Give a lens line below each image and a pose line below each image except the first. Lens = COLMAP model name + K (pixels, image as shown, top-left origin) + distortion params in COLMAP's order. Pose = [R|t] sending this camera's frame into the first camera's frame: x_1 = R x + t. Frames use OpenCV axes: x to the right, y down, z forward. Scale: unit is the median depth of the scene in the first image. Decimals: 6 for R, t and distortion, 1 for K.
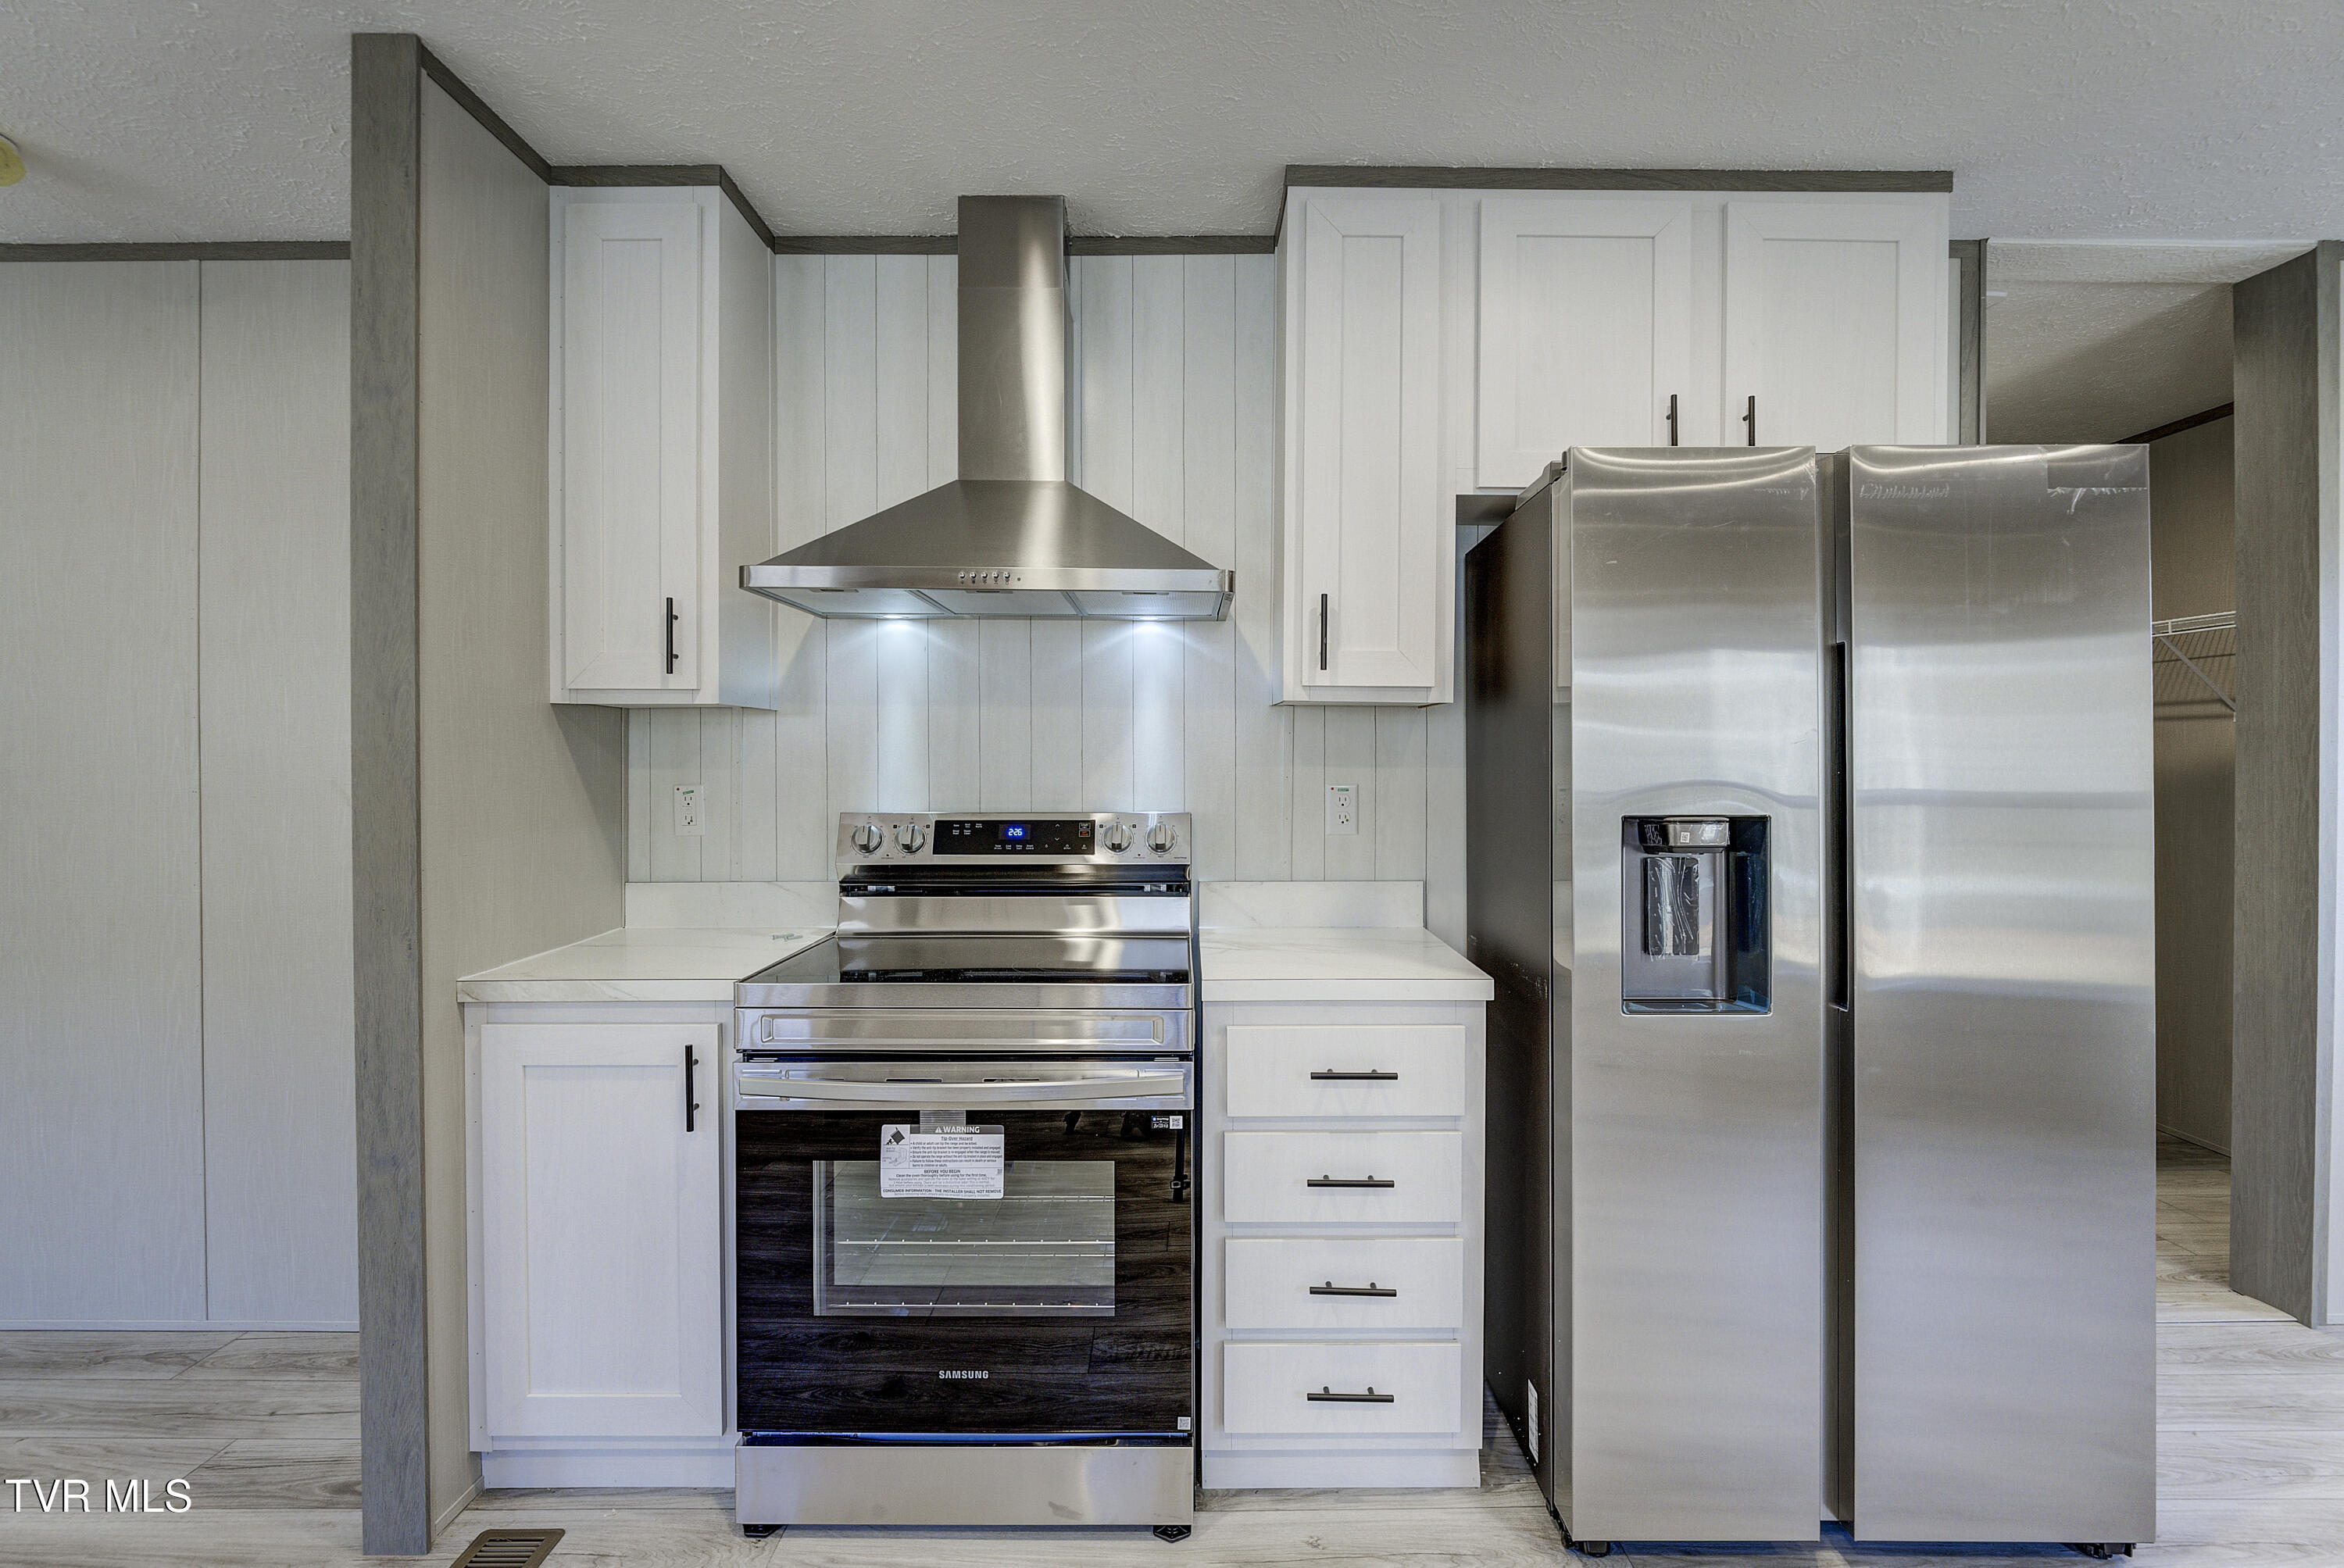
lens RADIAL K [[1146.1, 0, 1173.2], [0, 1146.1, 777.4], [0, 0, 1]] dist [-0.007424, -0.000517]
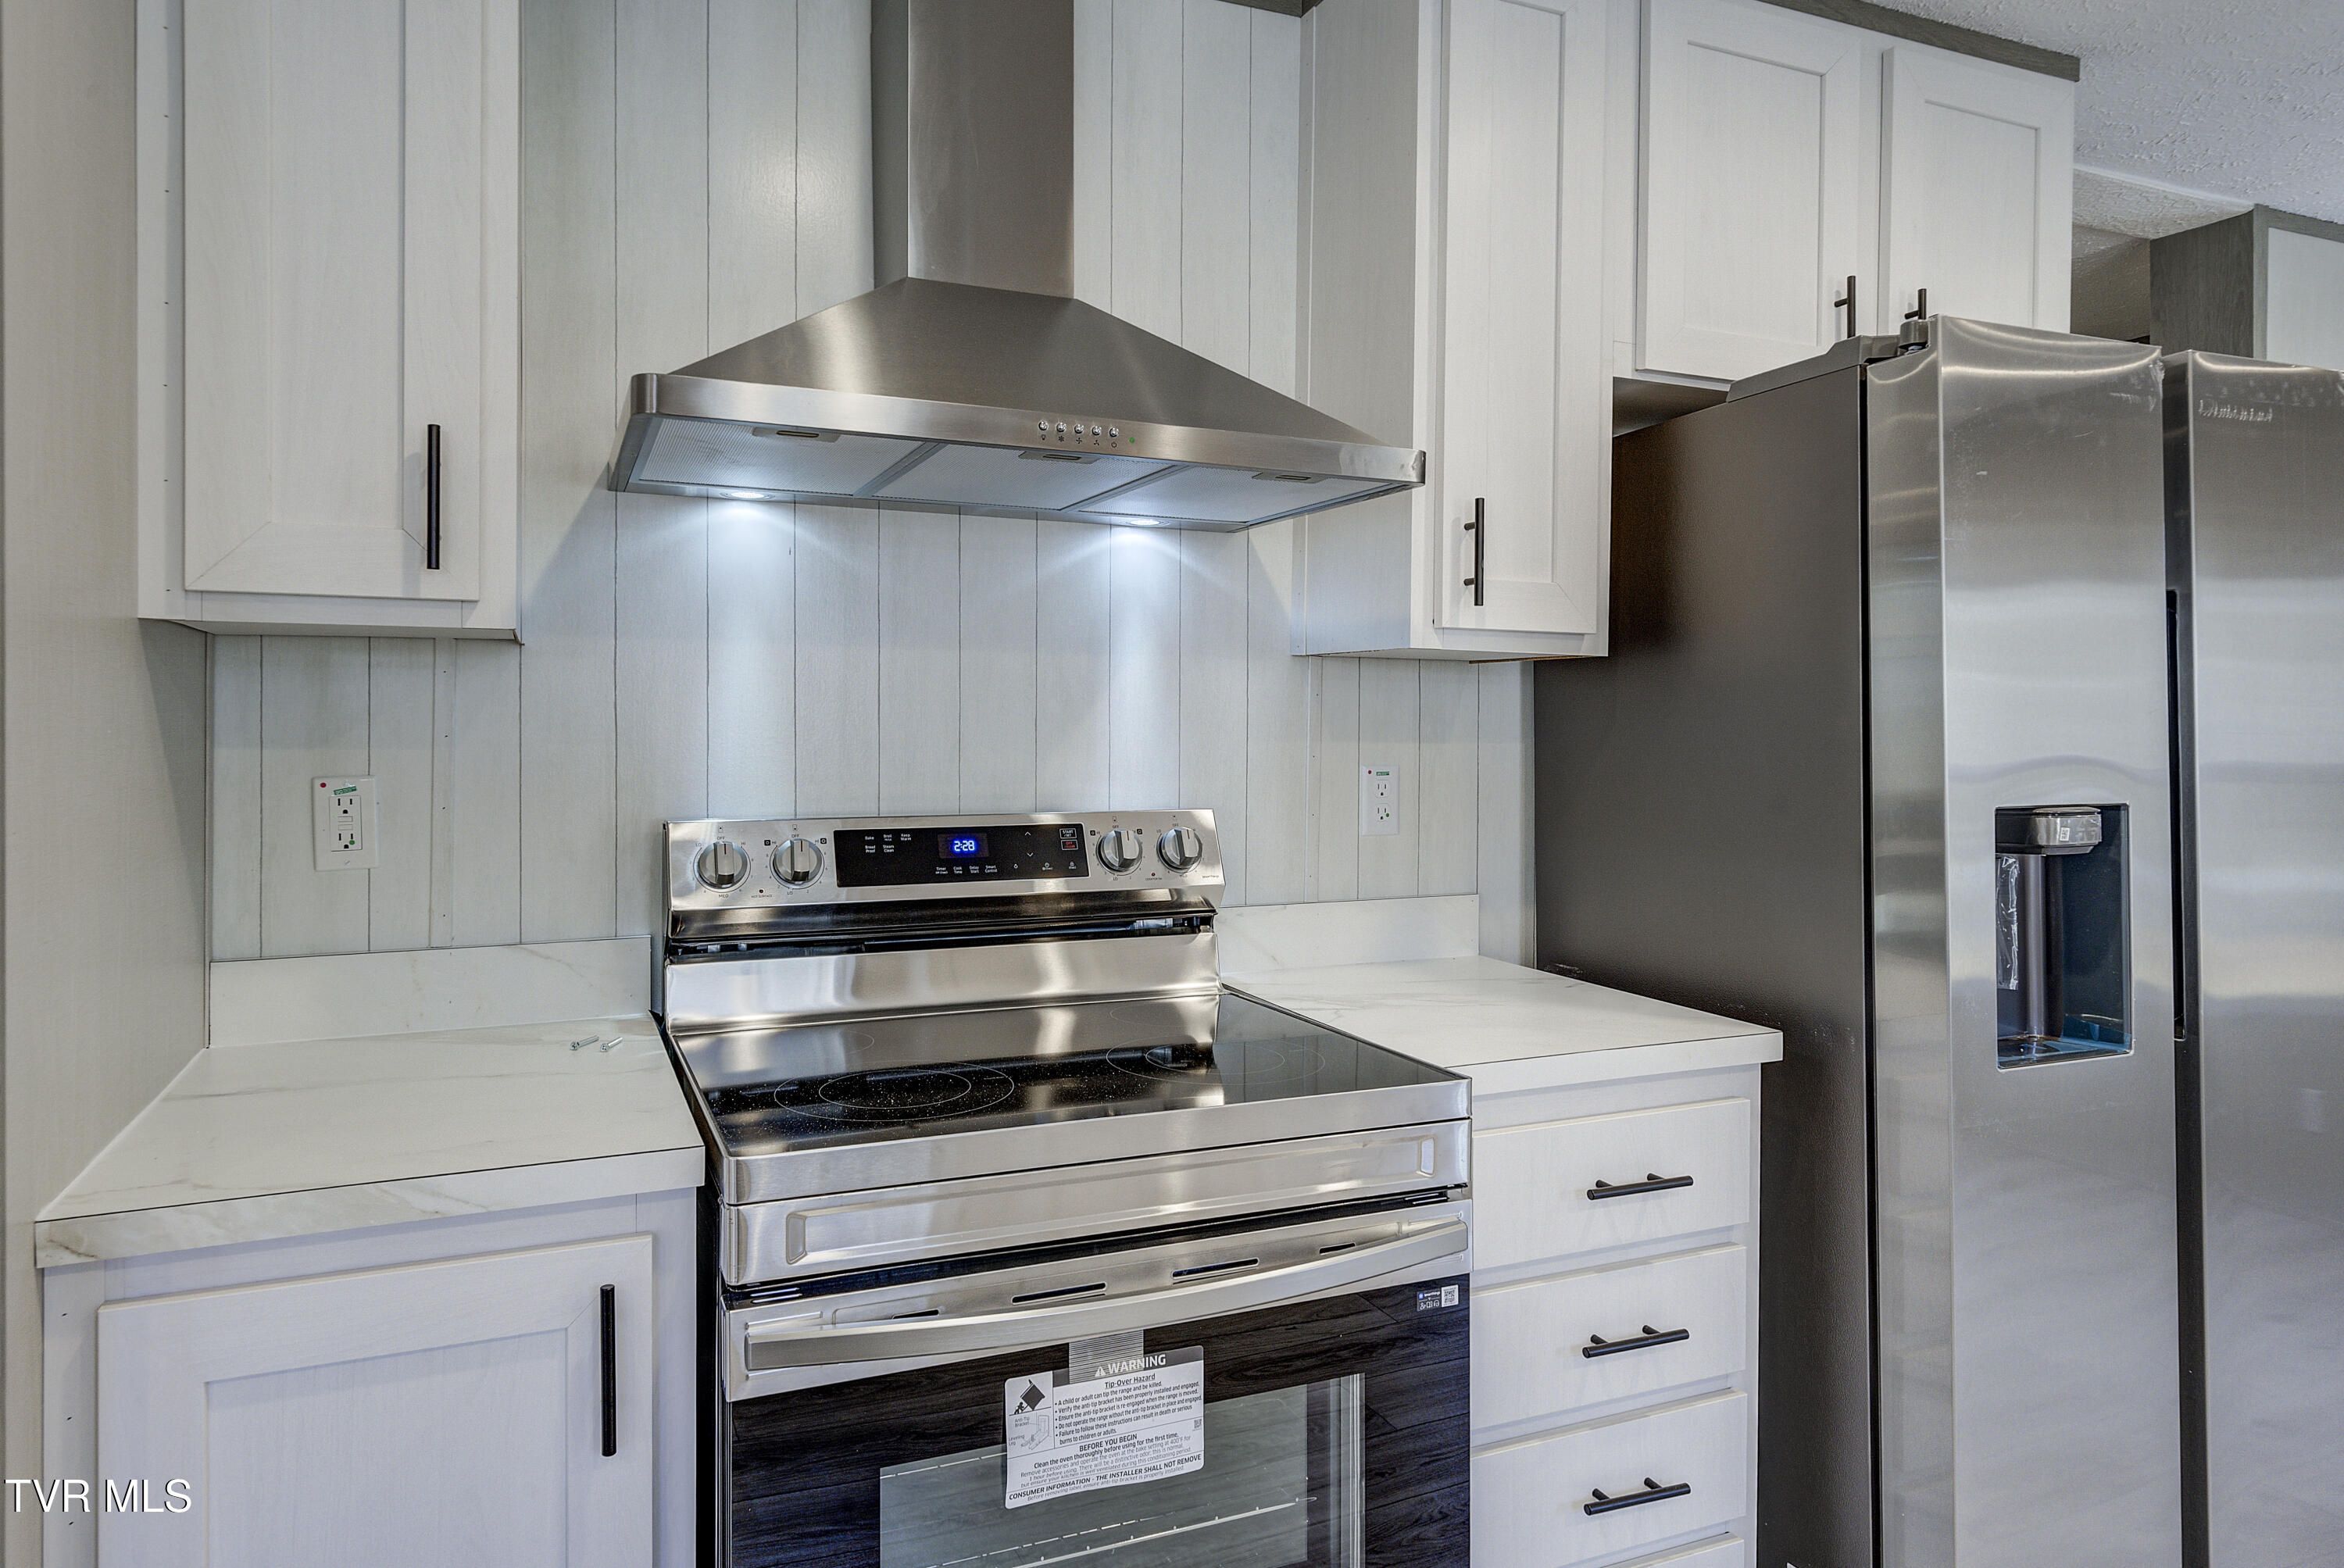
lens RADIAL K [[1386.7, 0, 1168.1], [0, 1386.7, 743.4], [0, 0, 1]] dist [0.003551, 0.002363]
pose [[0.926561, -0.002521, 0.376137, -0.358654], [0.004028, 0.999987, -0.003221, -0.006780], [-0.376124, 0.004500, 0.926558, 0.273950]]
